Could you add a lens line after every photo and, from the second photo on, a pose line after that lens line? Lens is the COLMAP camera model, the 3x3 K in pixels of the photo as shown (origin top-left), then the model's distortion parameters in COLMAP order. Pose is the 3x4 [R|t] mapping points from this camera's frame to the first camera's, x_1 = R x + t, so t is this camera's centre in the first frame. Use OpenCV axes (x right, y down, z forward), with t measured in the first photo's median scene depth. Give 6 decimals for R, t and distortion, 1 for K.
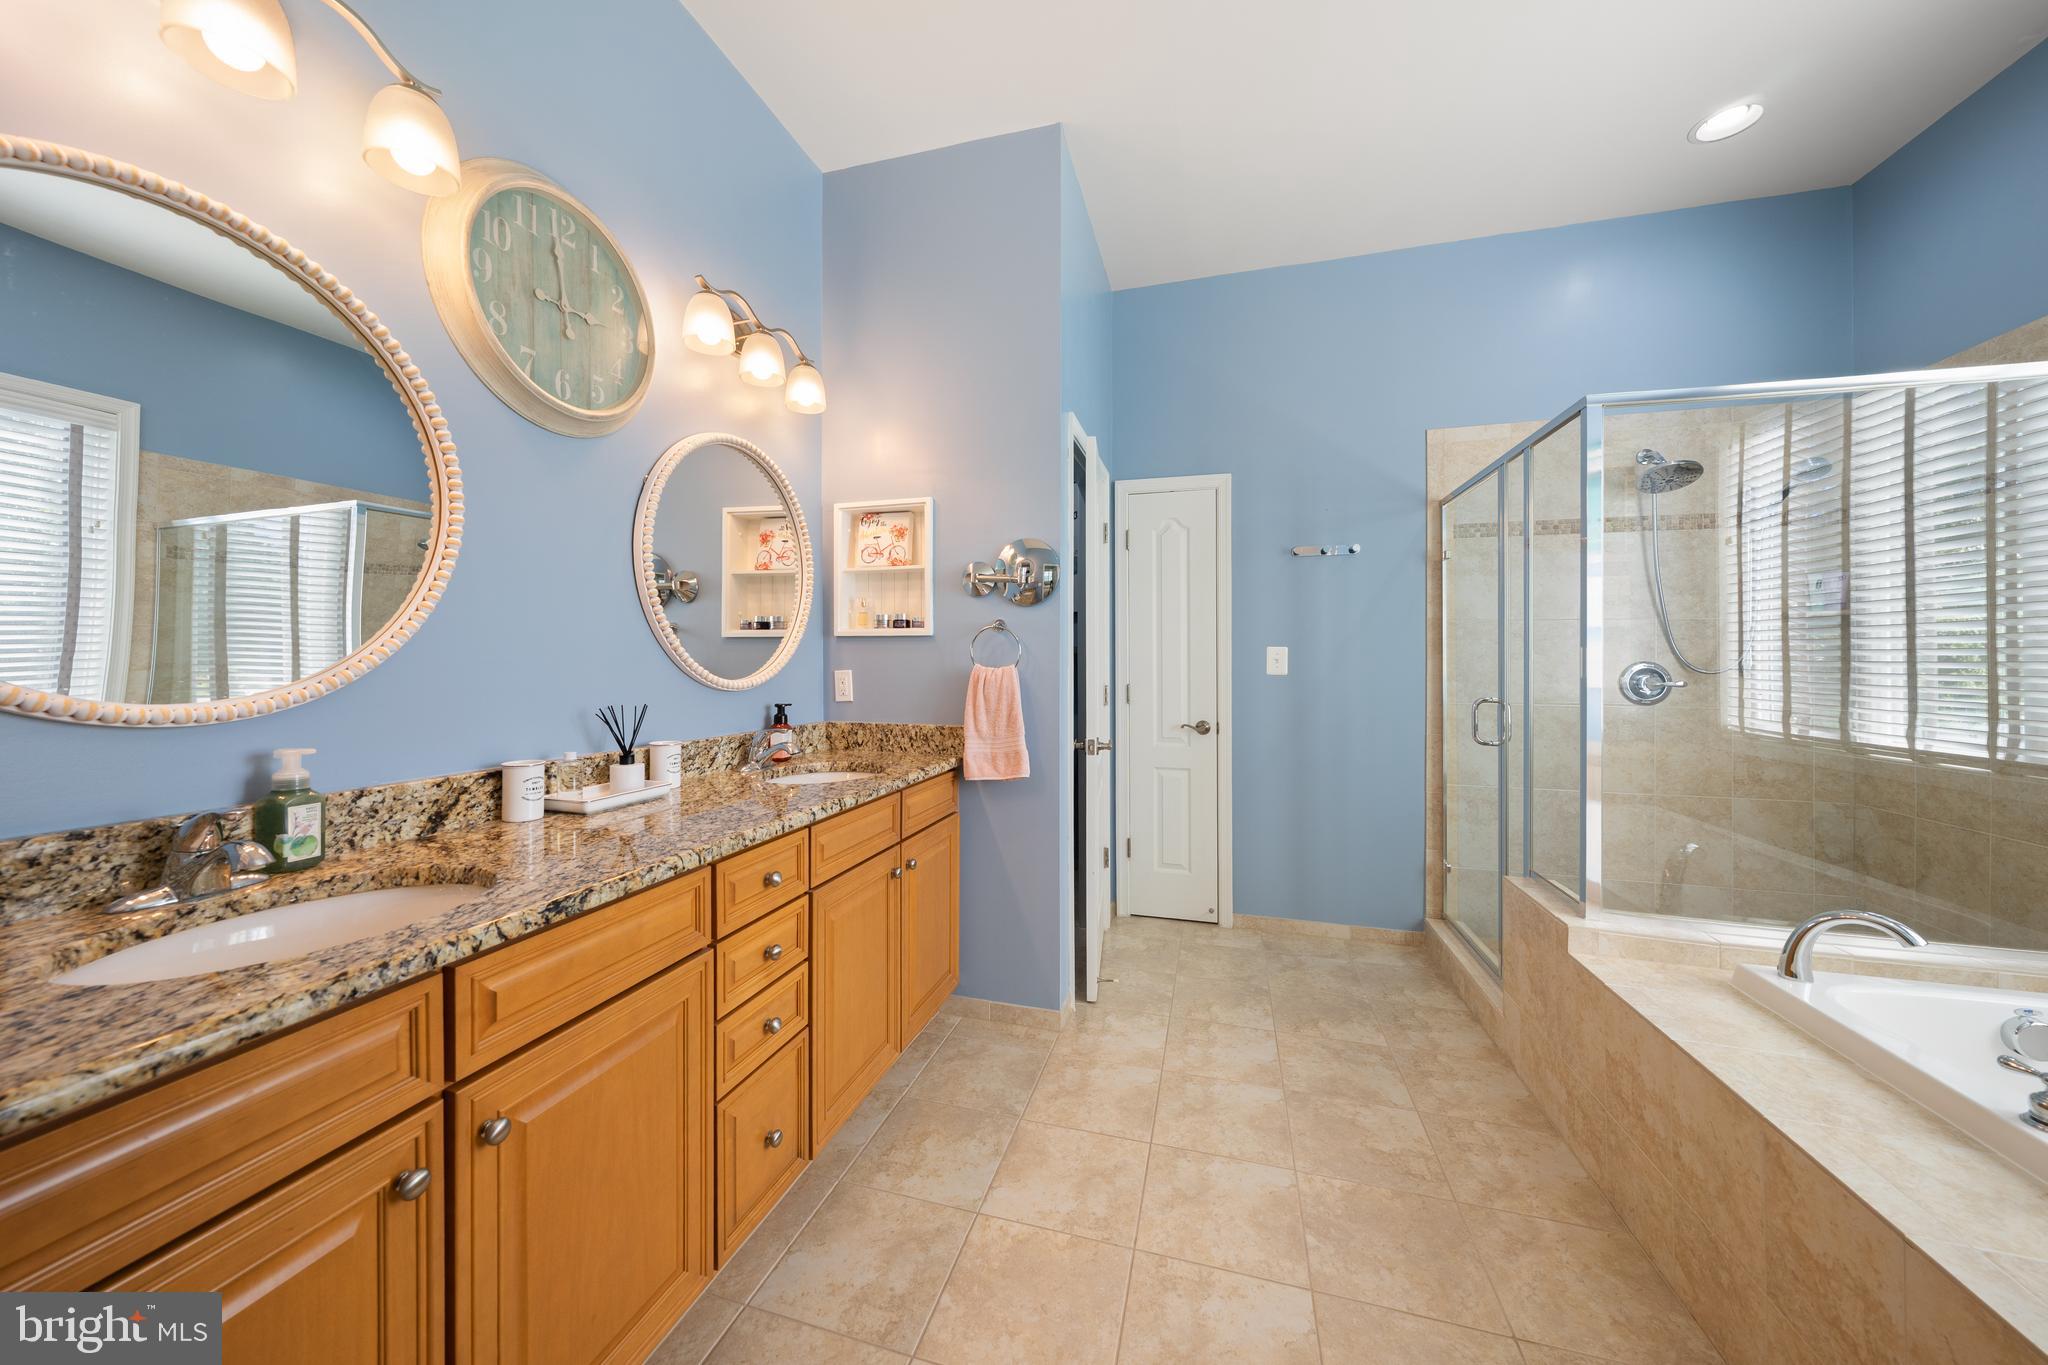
lens RADIAL K [[707.4, 0, 1012.8], [0, 707.4, 640.1], [0, 0, 1]] dist [-0.003970, 0.000296]
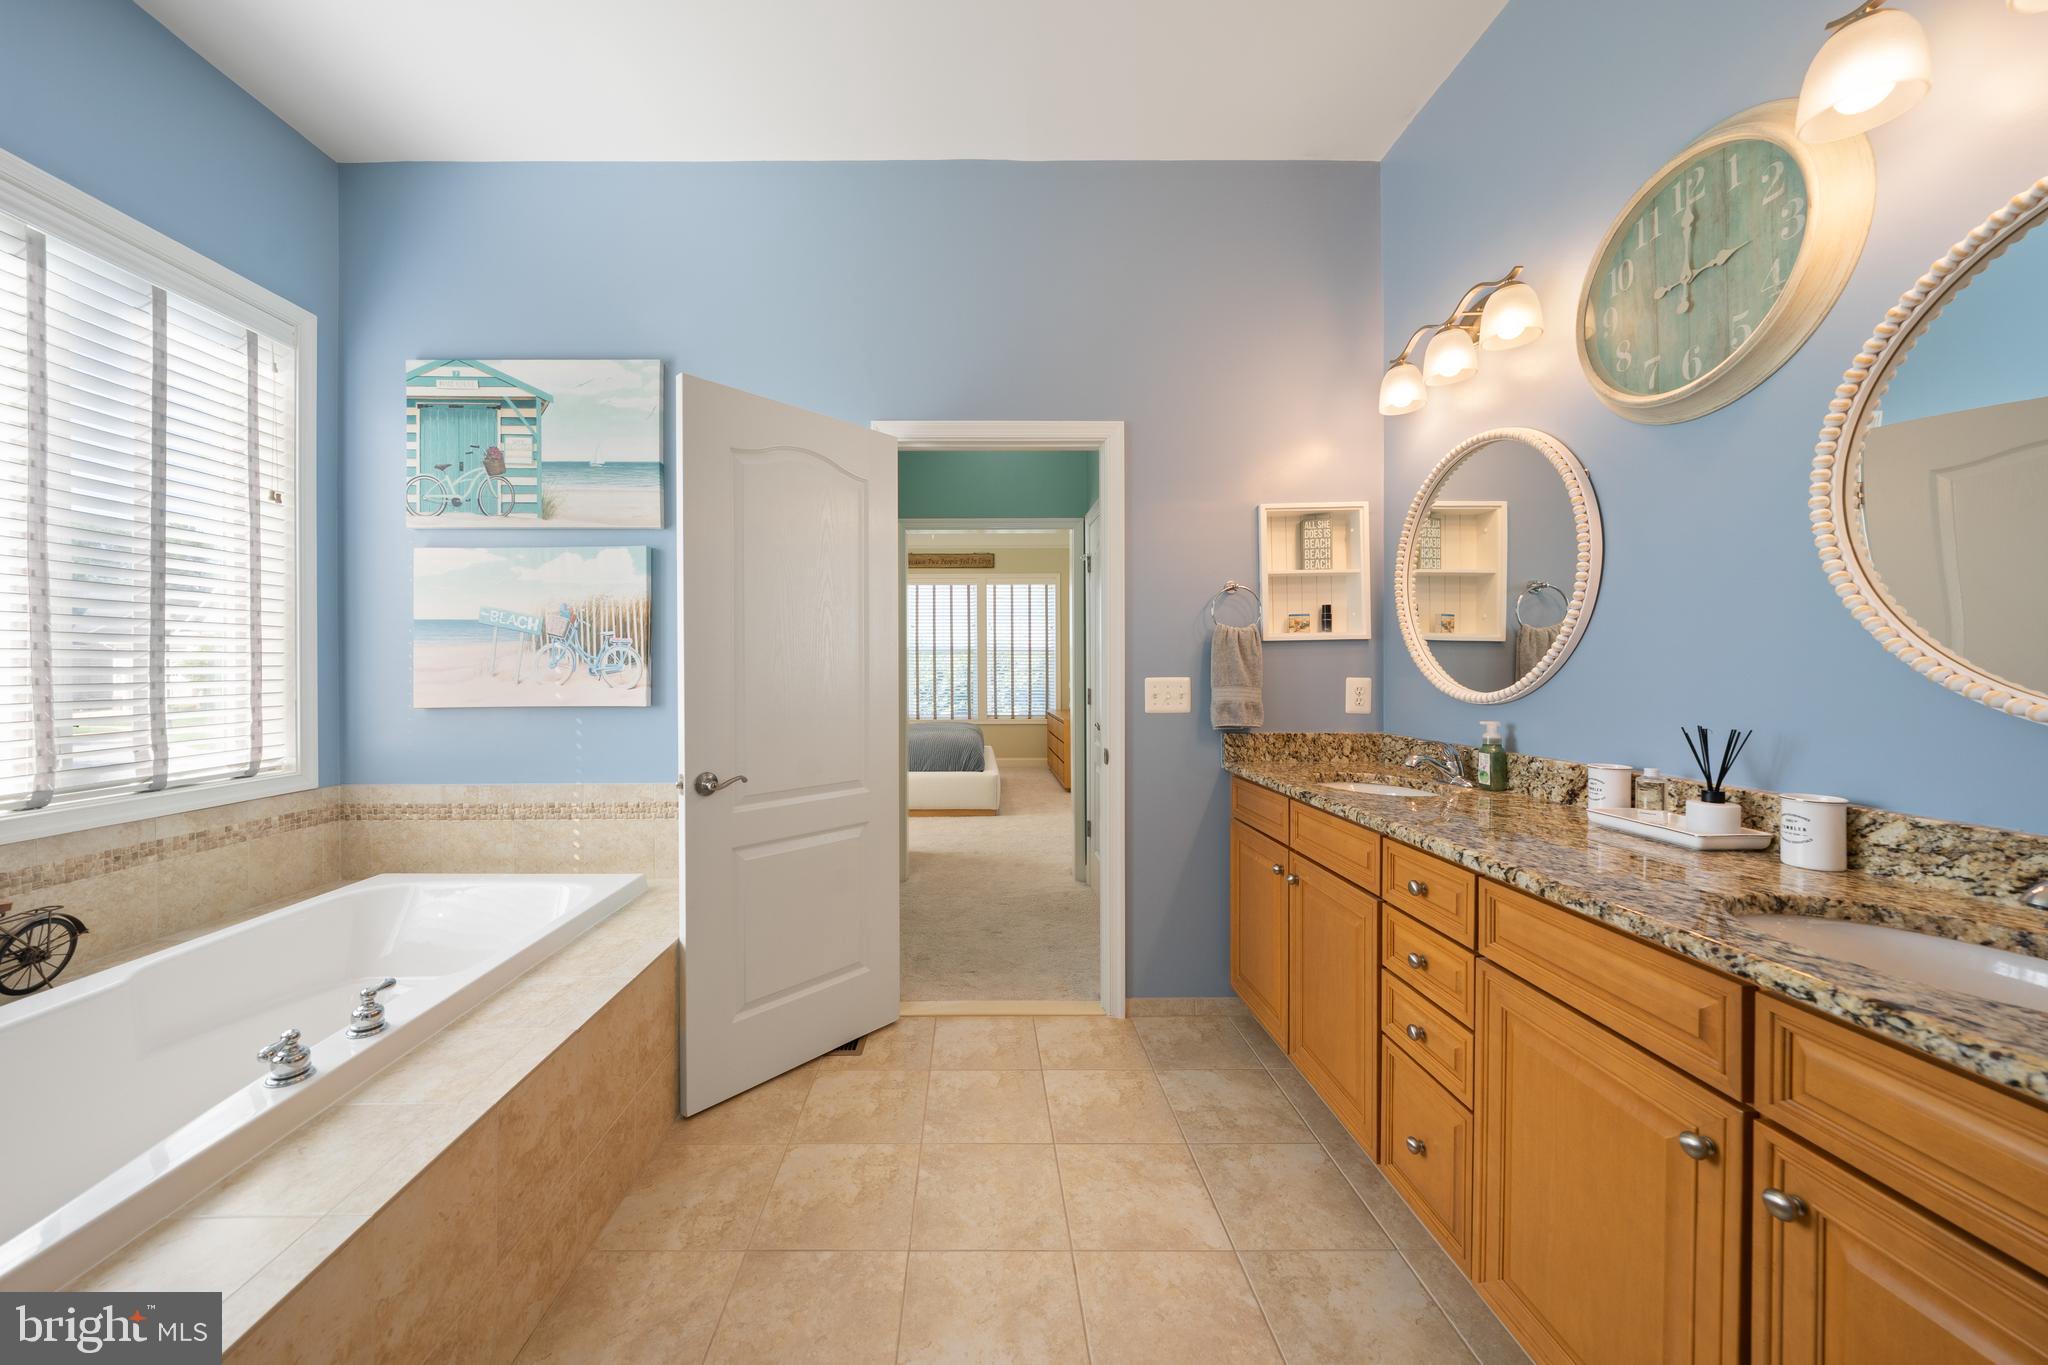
lens RADIAL K [[707.4, 0, 1023.6], [0, 707.4, 674.6], [0, 0, 1]] dist [-0.003970, 0.000296]
pose [[-0.937337, -0.003041, -0.348410, 0.478057], [0.005750, 0.999691, -0.024195, 0.051221], [0.348376, -0.024682, -0.937030, 1.571279]]
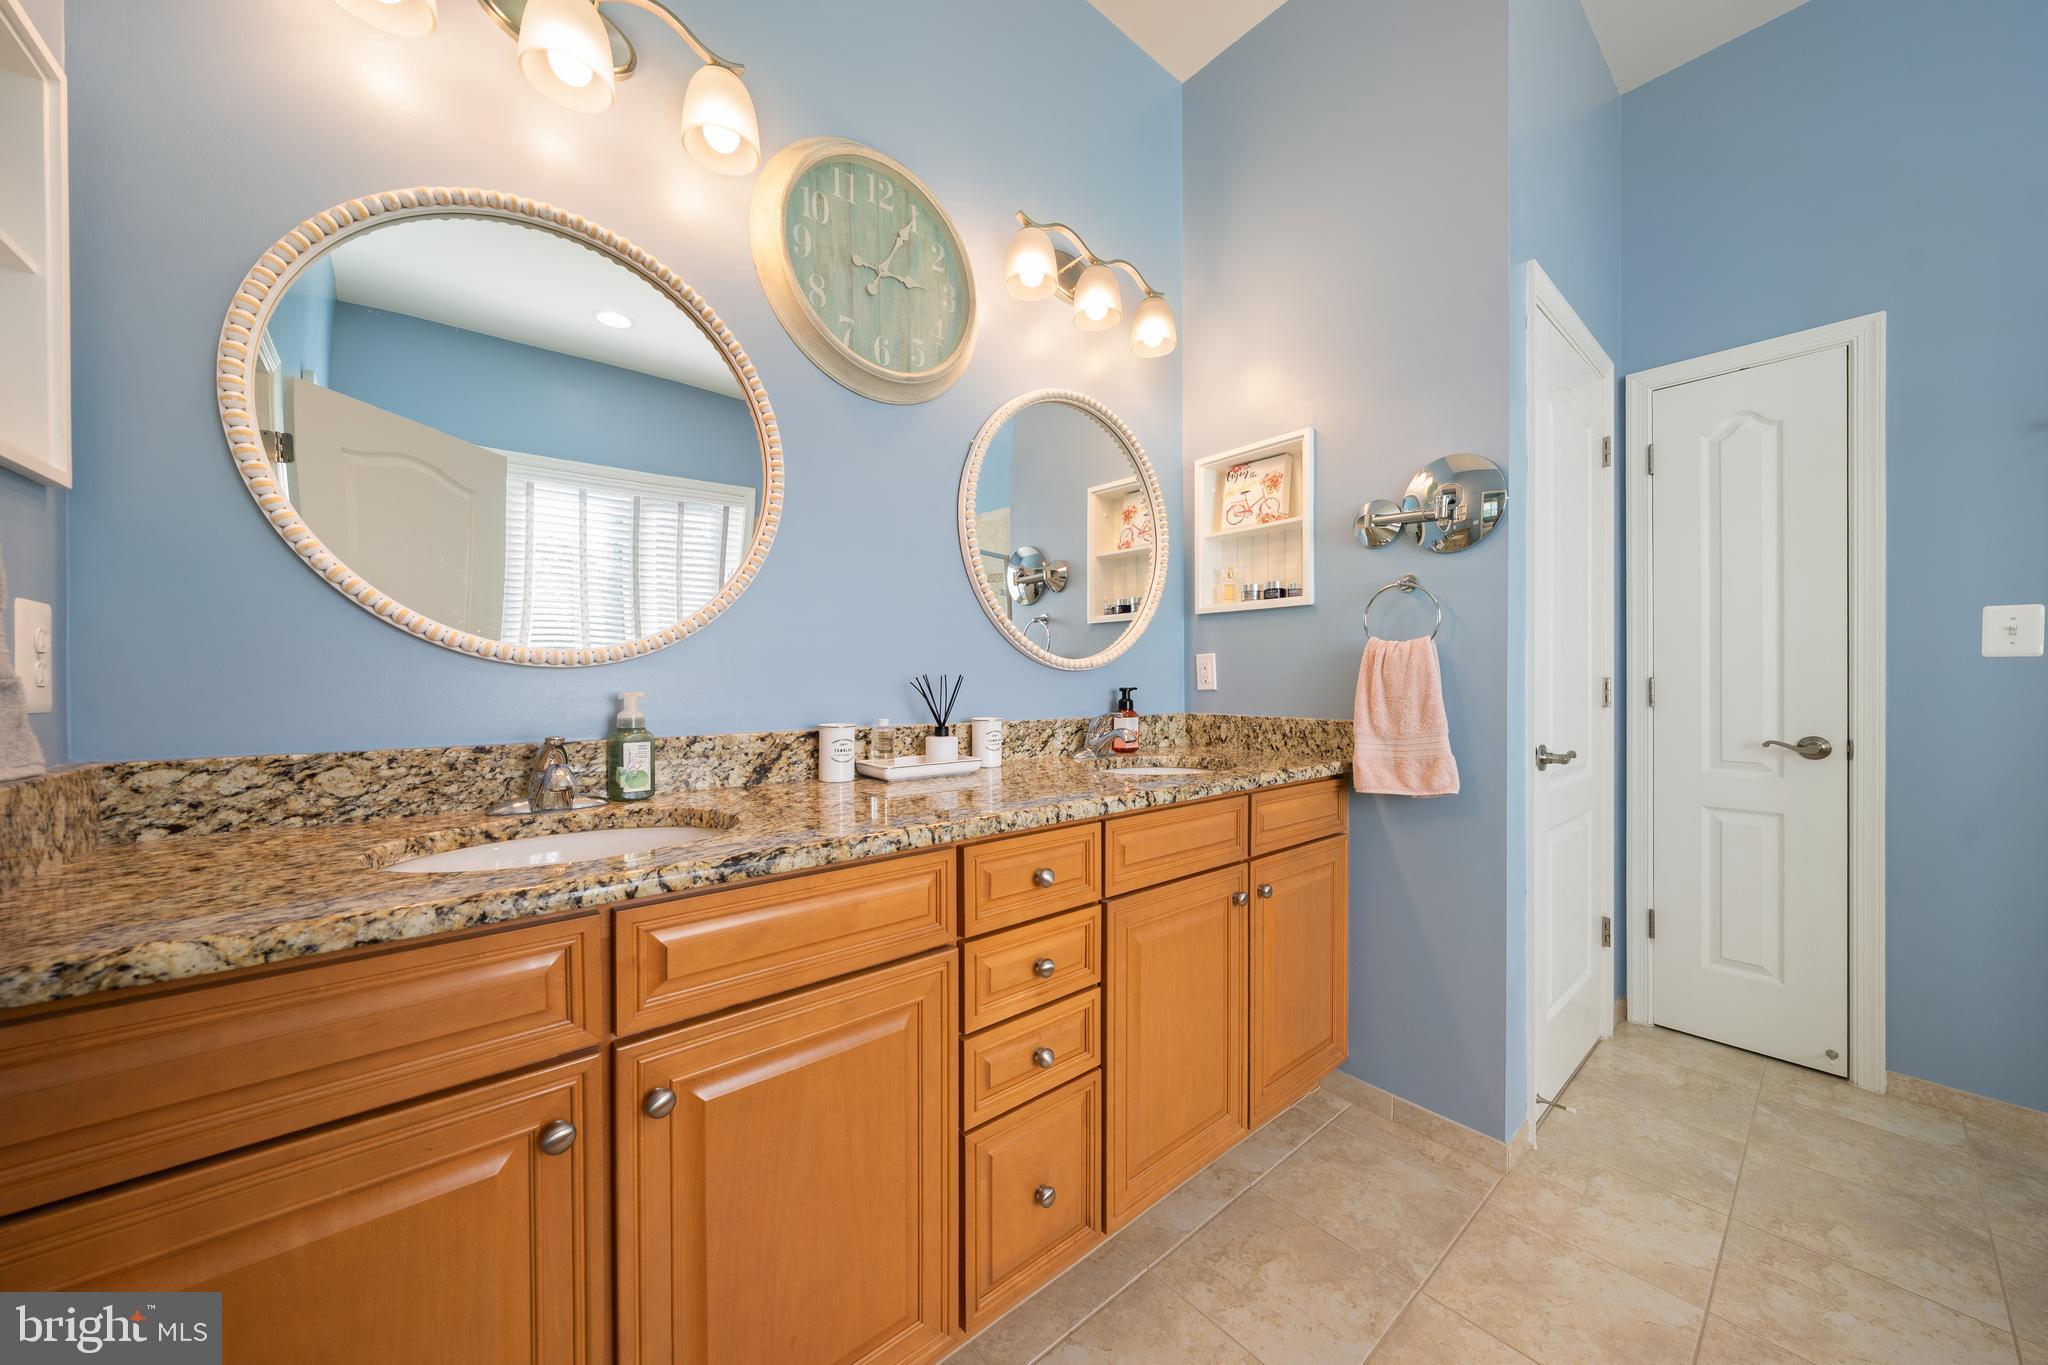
lens RADIAL K [[707.4, 0, 1026.8], [0, 707.4, 675.4], [0, 0, 1]] dist [-0.003970, 0.000296]
pose [[0.836917, -0.003190, -0.547321, 0.078272], [0.017185, 0.999643, 0.020451, 0.081035], [0.547060, -0.026522, 0.836673, 0.285802]]
